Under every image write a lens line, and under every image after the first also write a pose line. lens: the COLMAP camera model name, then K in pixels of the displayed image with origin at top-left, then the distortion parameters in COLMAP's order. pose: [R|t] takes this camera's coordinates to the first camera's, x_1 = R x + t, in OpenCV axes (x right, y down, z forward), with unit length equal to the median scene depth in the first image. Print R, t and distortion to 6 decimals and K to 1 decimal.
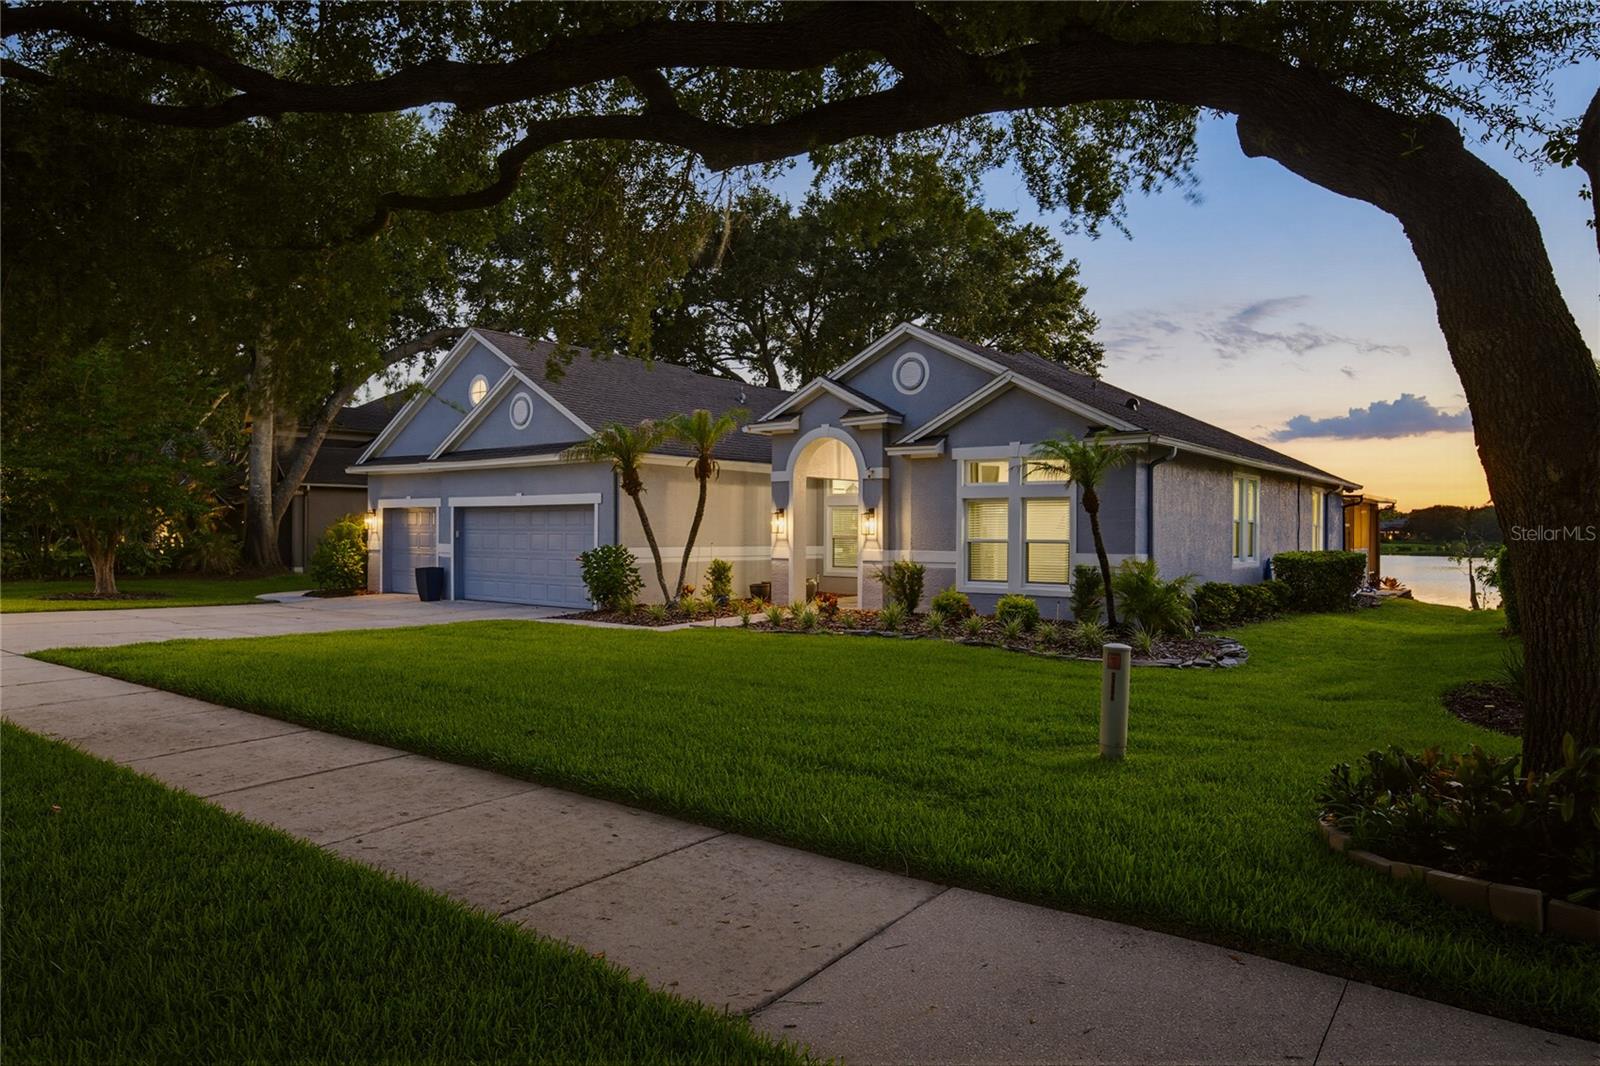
lens RADIAL K [[986.7, 0, 799.2], [0, 986.7, 536.1], [0, 0, 1]] dist [0.019993, 0.004365]
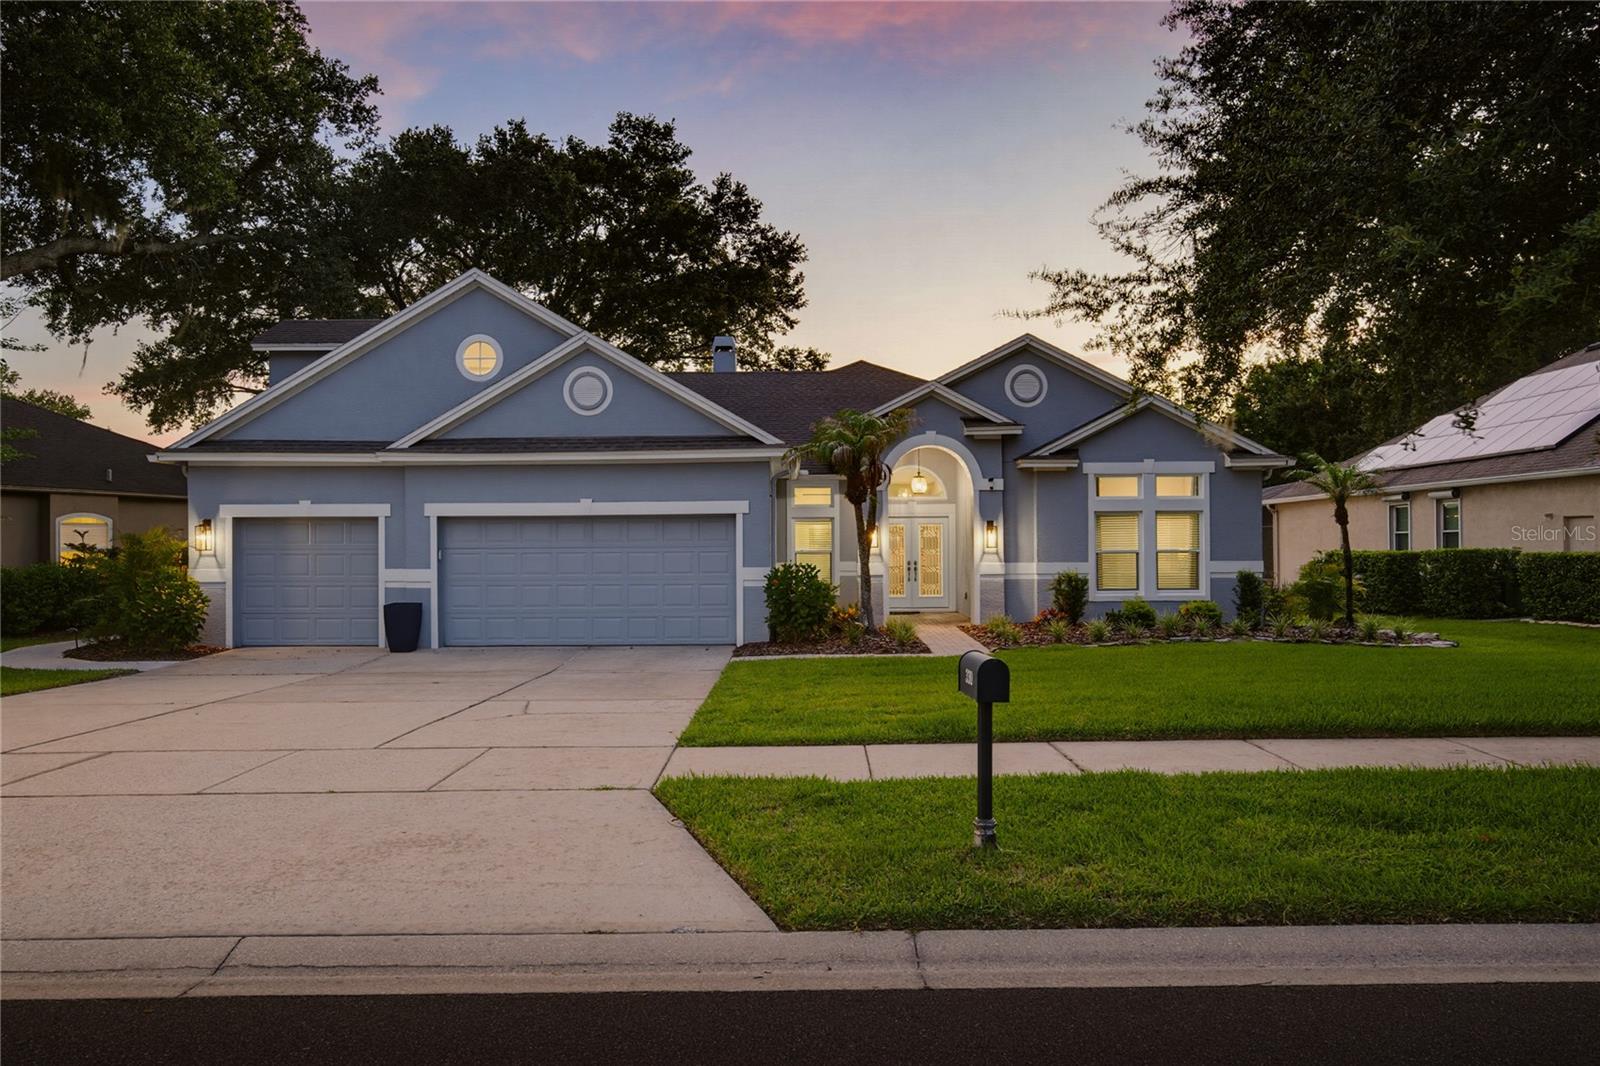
lens RADIAL K [[1054.3, 0, 806.7], [0, 1054.3, 537.7], [0, 0, 1]] dist [-0.000042, -0.006037]
pose [[0.796690, -0.007217, 0.604345, -1.454943], [0.014090, 0.999879, -0.006634, -0.014386], [-0.604223, 0.013801, 0.796695, 0.583009]]
